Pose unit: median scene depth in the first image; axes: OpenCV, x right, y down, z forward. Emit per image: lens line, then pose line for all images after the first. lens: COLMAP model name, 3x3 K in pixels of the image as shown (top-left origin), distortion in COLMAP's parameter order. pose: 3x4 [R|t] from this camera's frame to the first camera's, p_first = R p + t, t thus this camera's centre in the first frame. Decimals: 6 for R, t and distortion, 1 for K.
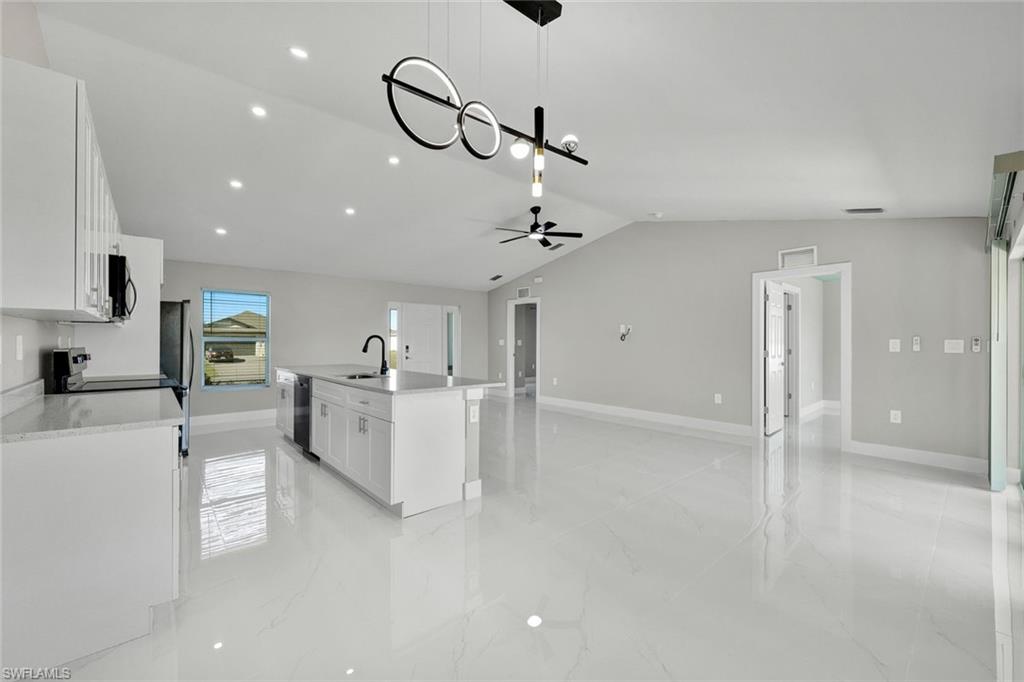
lens RADIAL K [[408.7, 0, 512.0], [0, 408.7, 341.0], [0, 0, 1]] dist [0.000049, 0.000087]
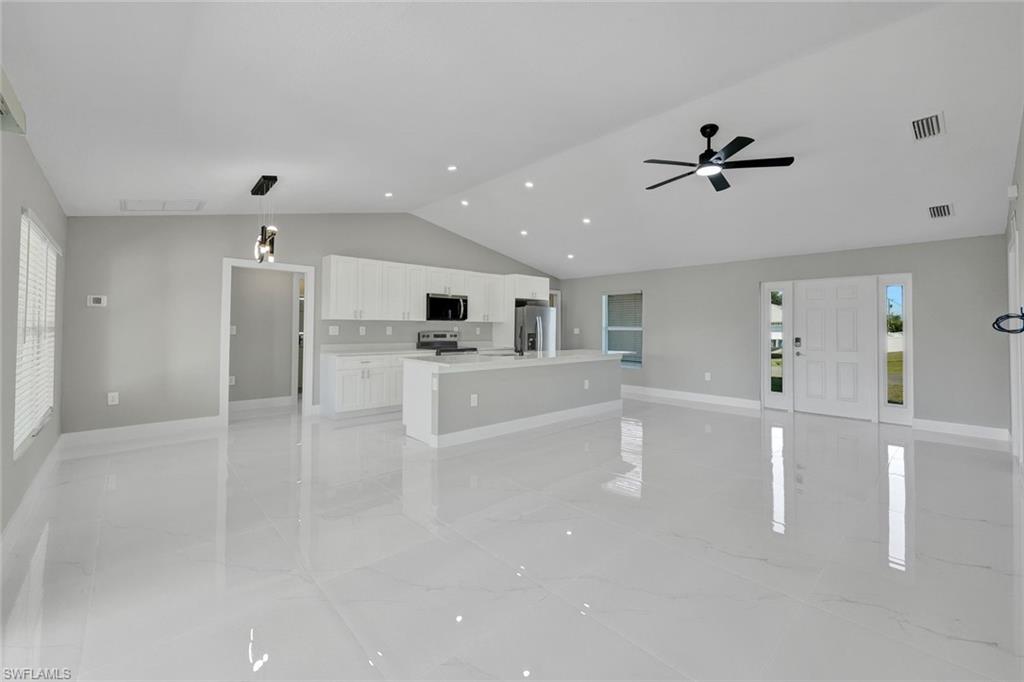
lens RADIAL K [[413.1, 0, 515.5], [0, 413.1, 318.1], [0, 0, 1]] dist [-0.000618, -0.000097]
pose [[0.025485, -0.023202, -0.999406, 0.780557], [-0.010307, 0.999671, -0.023471, -0.001820], [0.999622, 0.010899, 0.025238, 0.770911]]
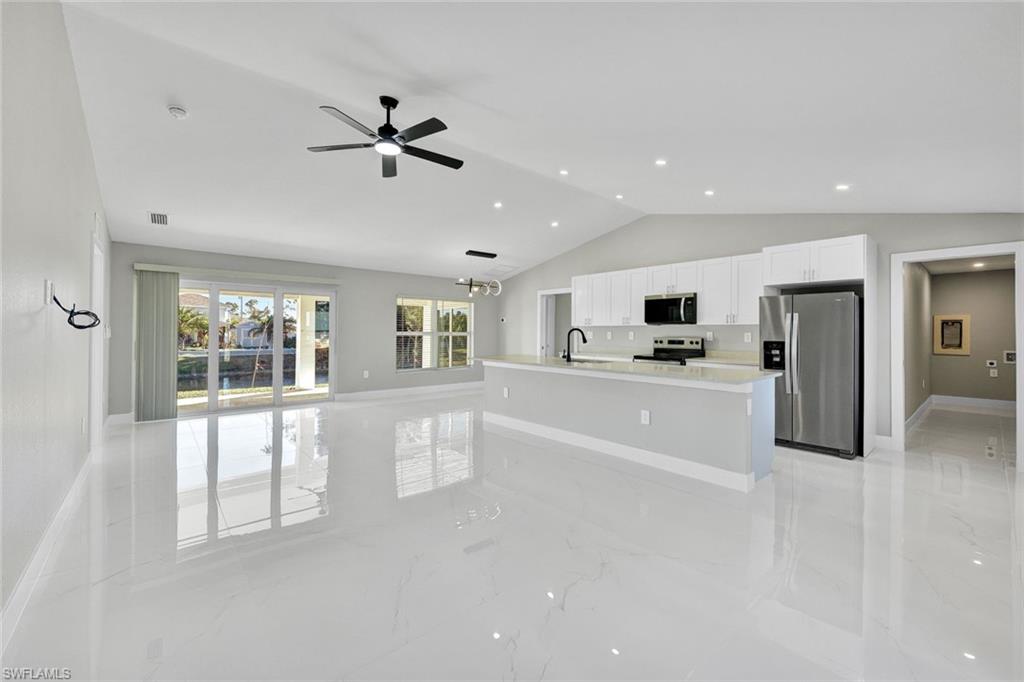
lens RADIAL K [[417.5, 0, 495.5], [0, 417.5, 326.7], [0, 0, 1]] dist [-0.000243, 0.000050]
pose [[-0.999465, -0.005208, 0.032294, -0.113112], [-0.005503, 0.999944, -0.009051, -0.003428], [-0.032245, -0.009224, -0.999437, 1.764054]]
